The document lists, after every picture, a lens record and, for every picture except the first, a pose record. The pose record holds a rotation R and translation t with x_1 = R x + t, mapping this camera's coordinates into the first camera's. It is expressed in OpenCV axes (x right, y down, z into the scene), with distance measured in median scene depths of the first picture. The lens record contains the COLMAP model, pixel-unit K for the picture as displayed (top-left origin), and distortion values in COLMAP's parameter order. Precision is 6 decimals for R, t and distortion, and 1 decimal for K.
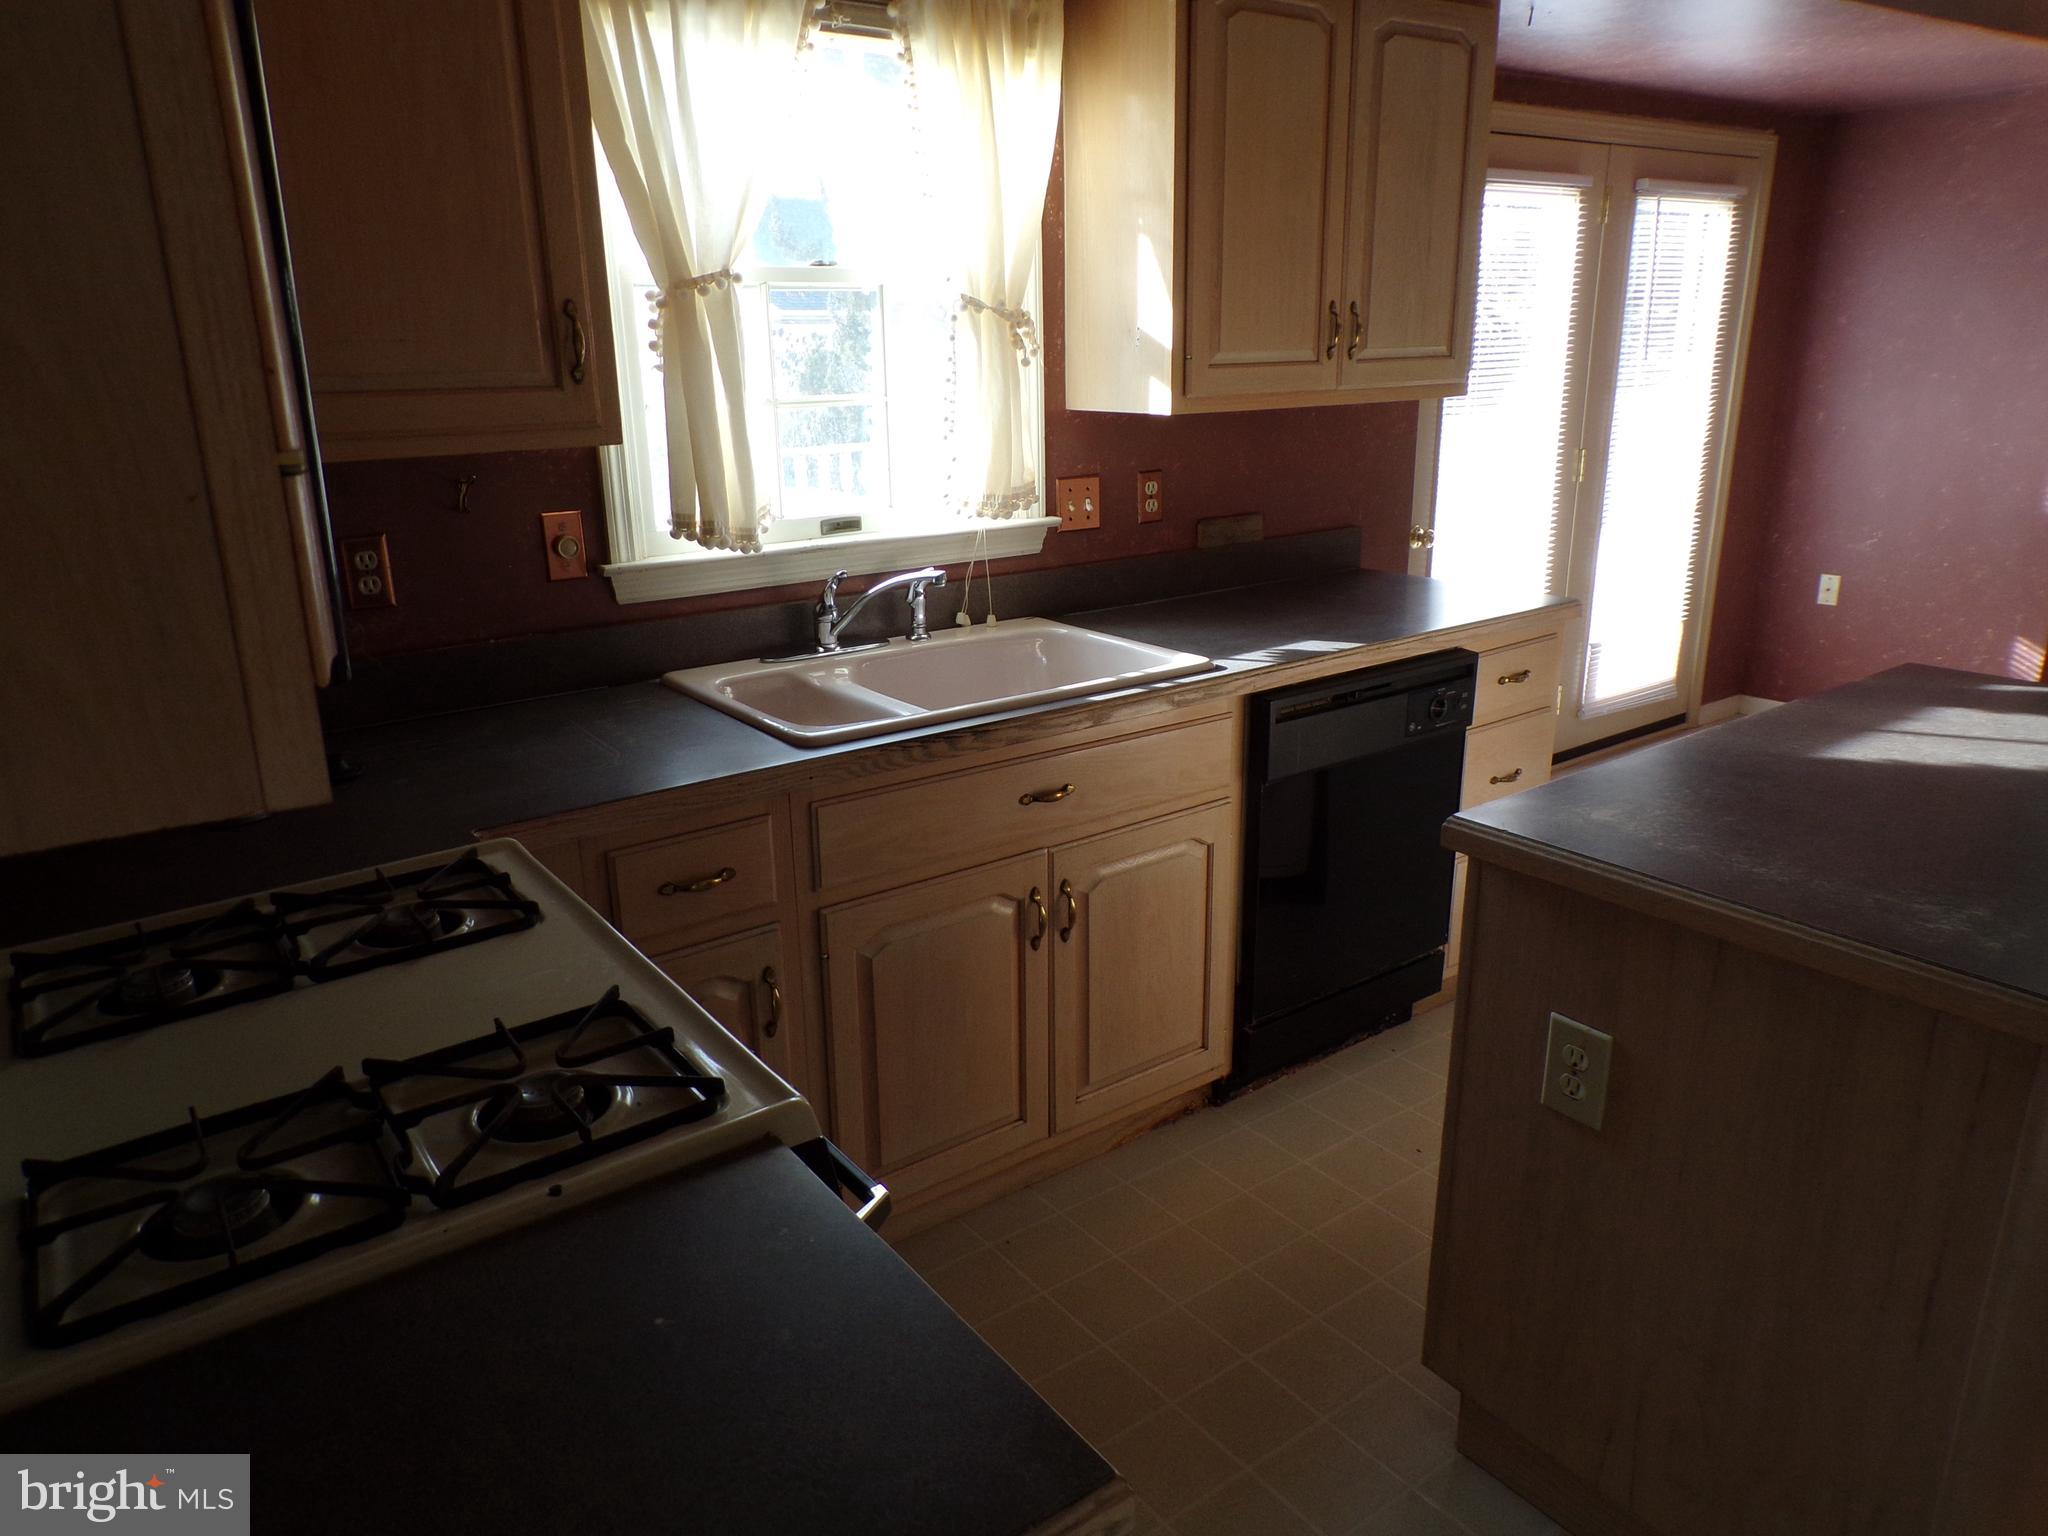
lens RADIAL K [[1359.0, 0, 1024.0], [0, 1359.0, 768.0], [0, 0, 1]] dist [-0.007652, 0.001444]
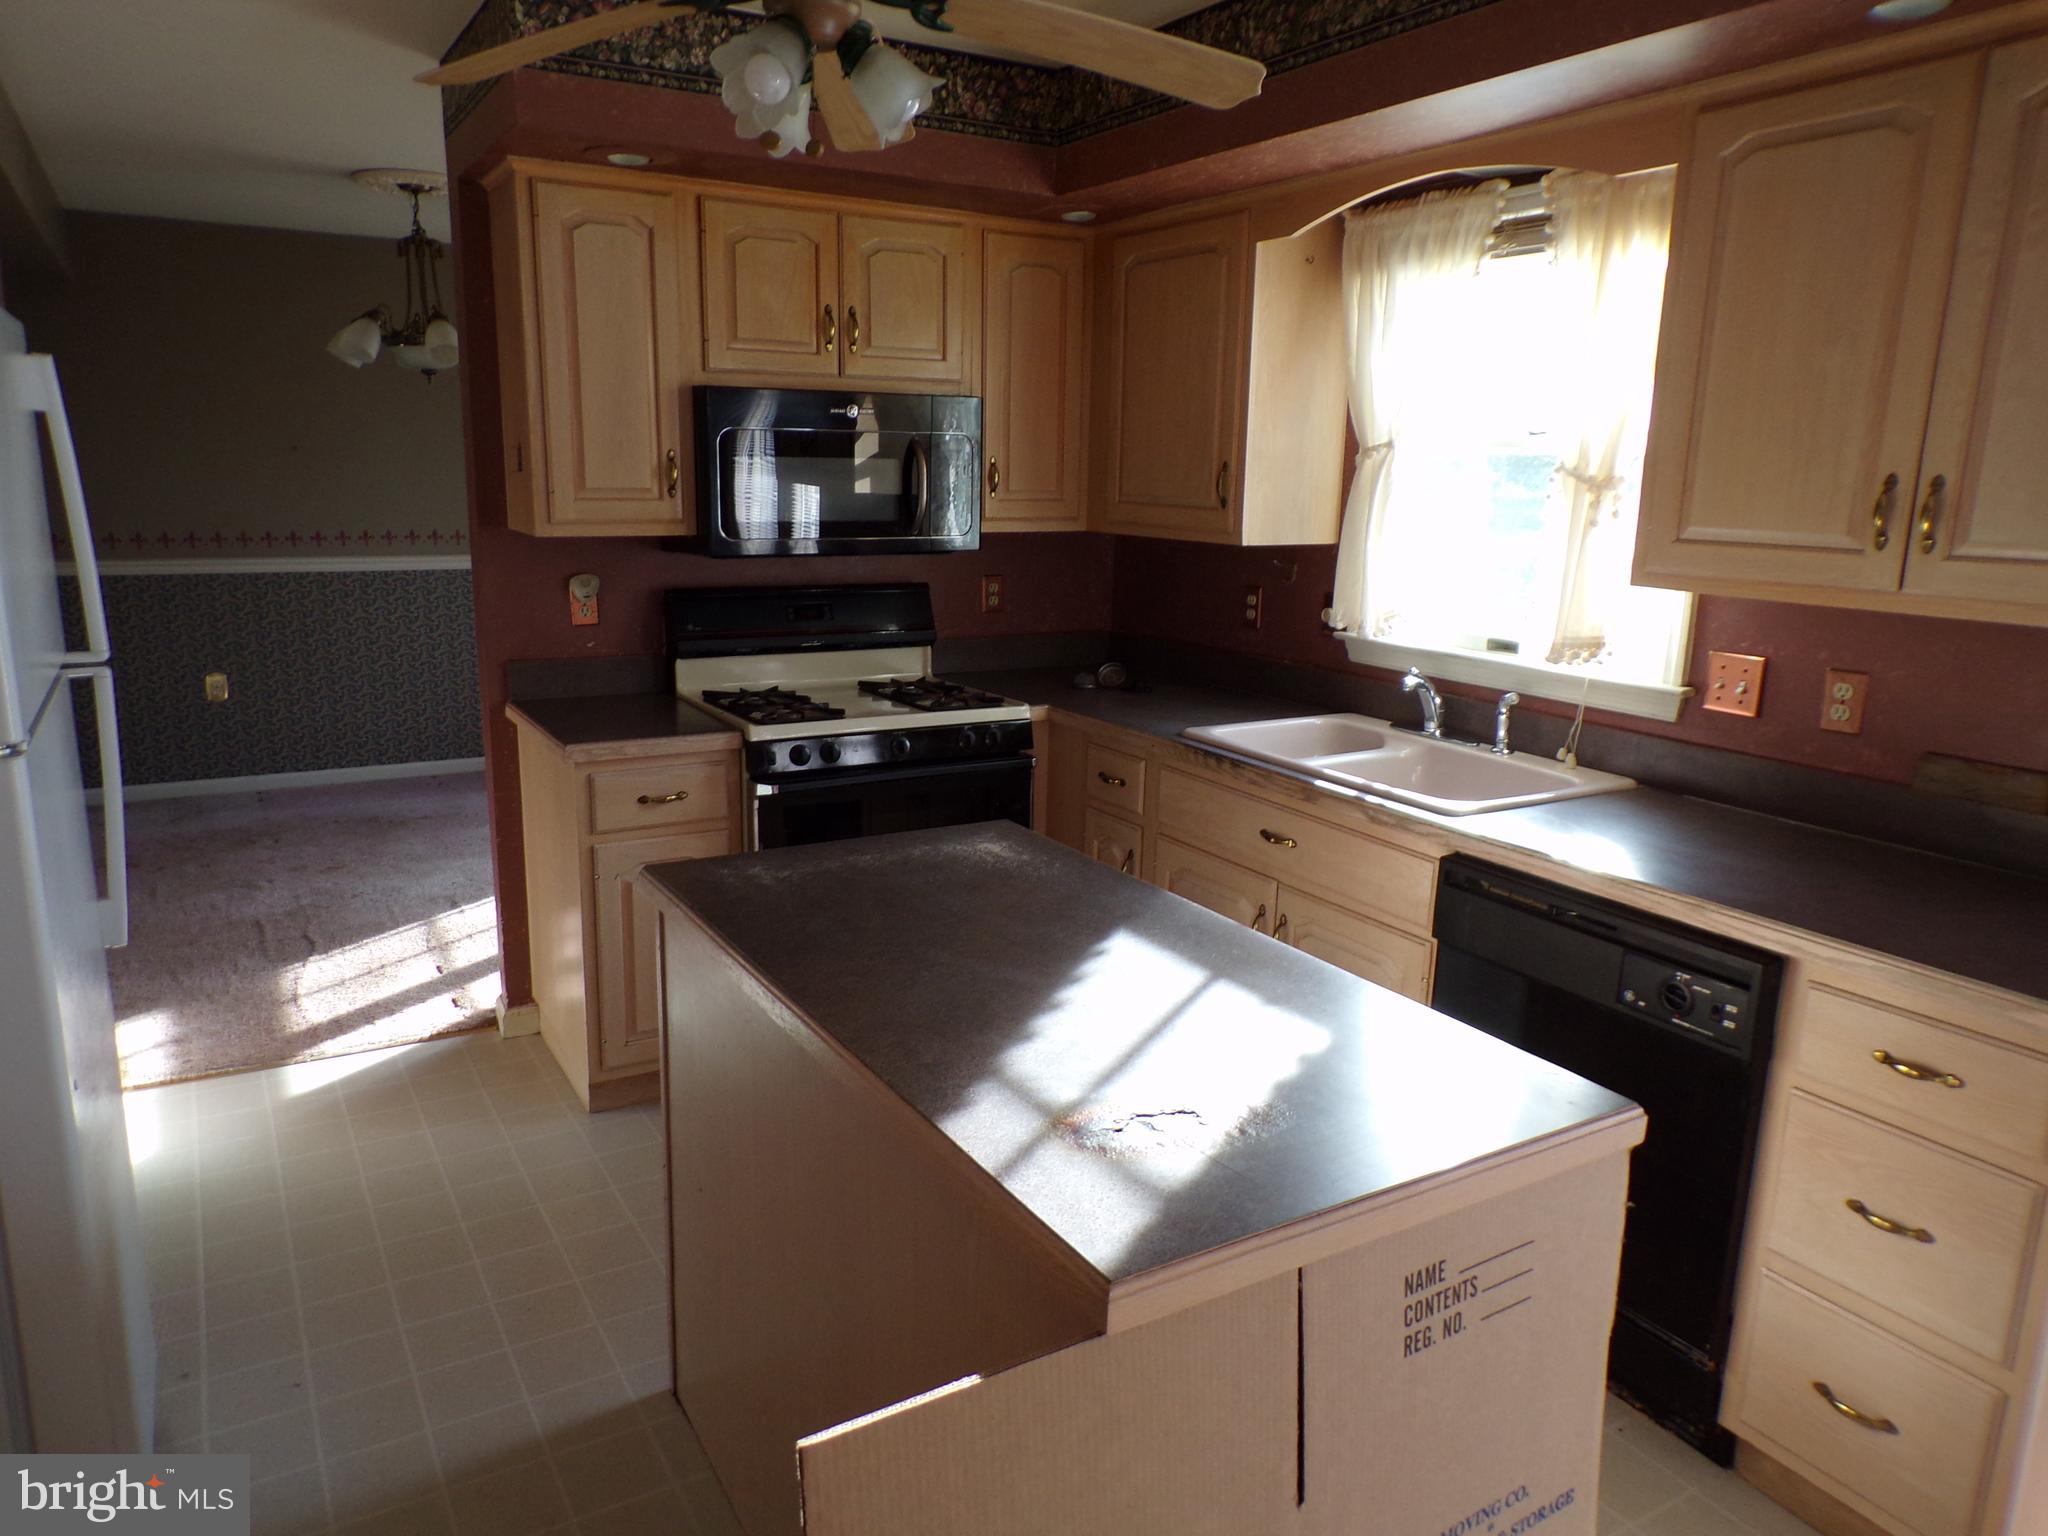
lens RADIAL K [[1414.9, 0, 1020.6], [0, 1414.9, 792.0], [0, 0, 1]] dist [0.001095, 0.002085]
pose [[-0.093012, 0.243250, -0.965494, 1.027150], [-0.319650, 0.911071, 0.260333, -0.226783], [0.942959, 0.332834, -0.006986, 0.592512]]
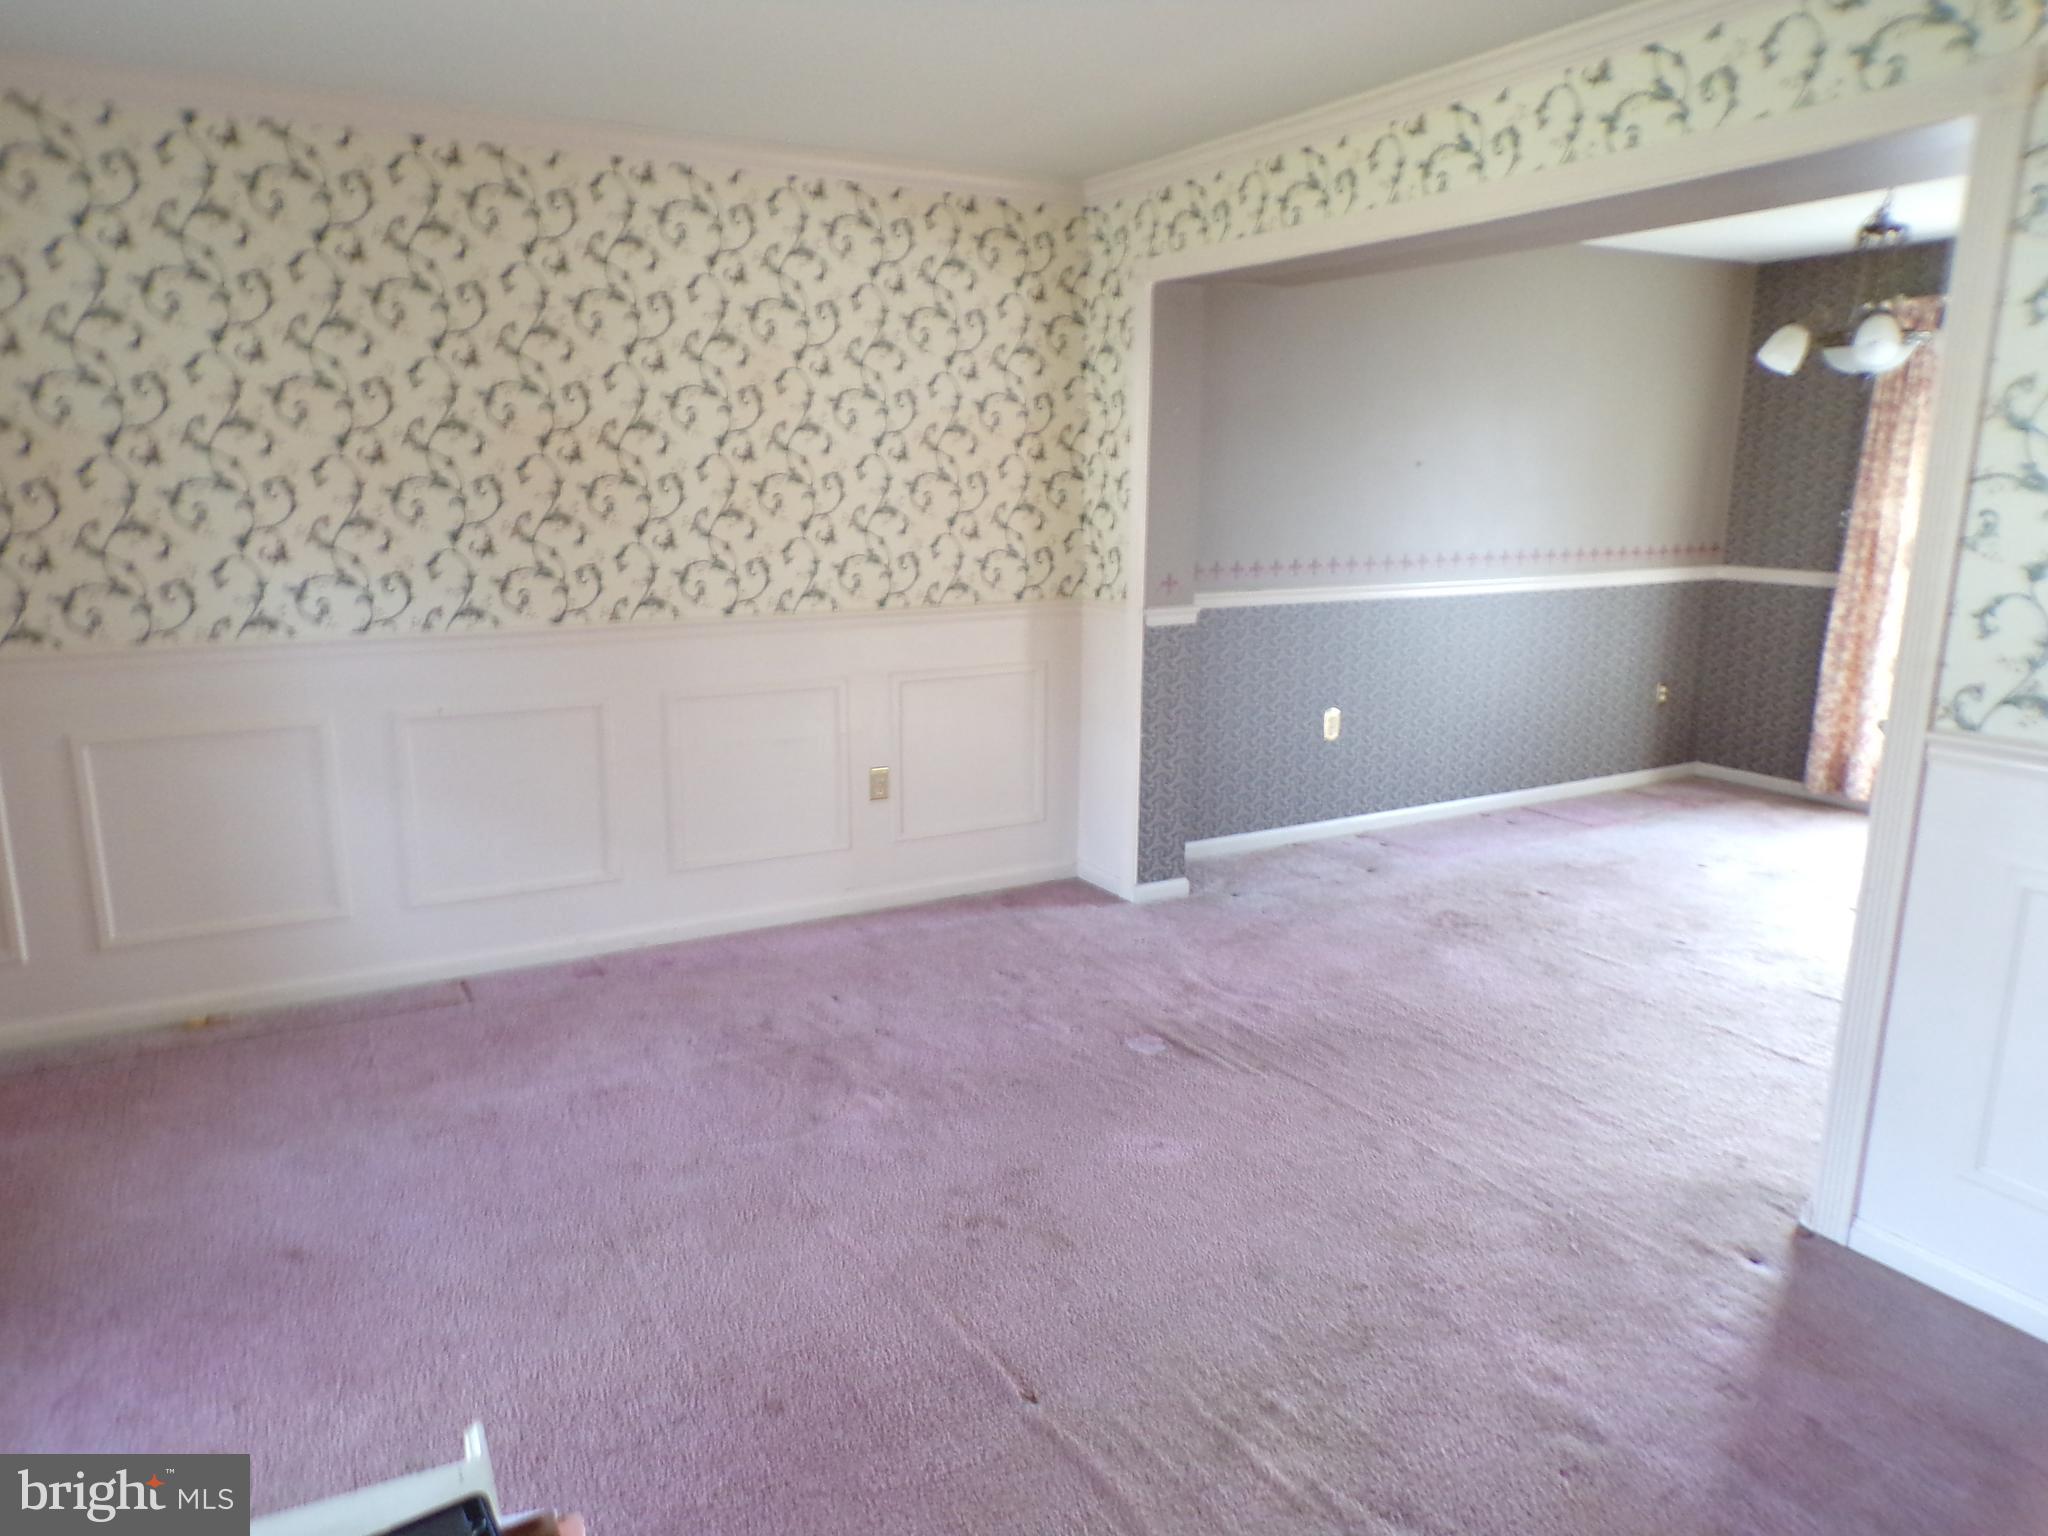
lens RADIAL K [[1359.0, 0, 1024.0], [0, 1359.0, 768.0], [0, 0, 1]] dist [-0.007652, 0.001444]
pose [[-0.094110, 0.237300, -0.966867, 0.939969], [-0.298560, 0.919750, 0.254797, 0.277519], [0.949739, 0.312647, -0.015709, -0.994757]]
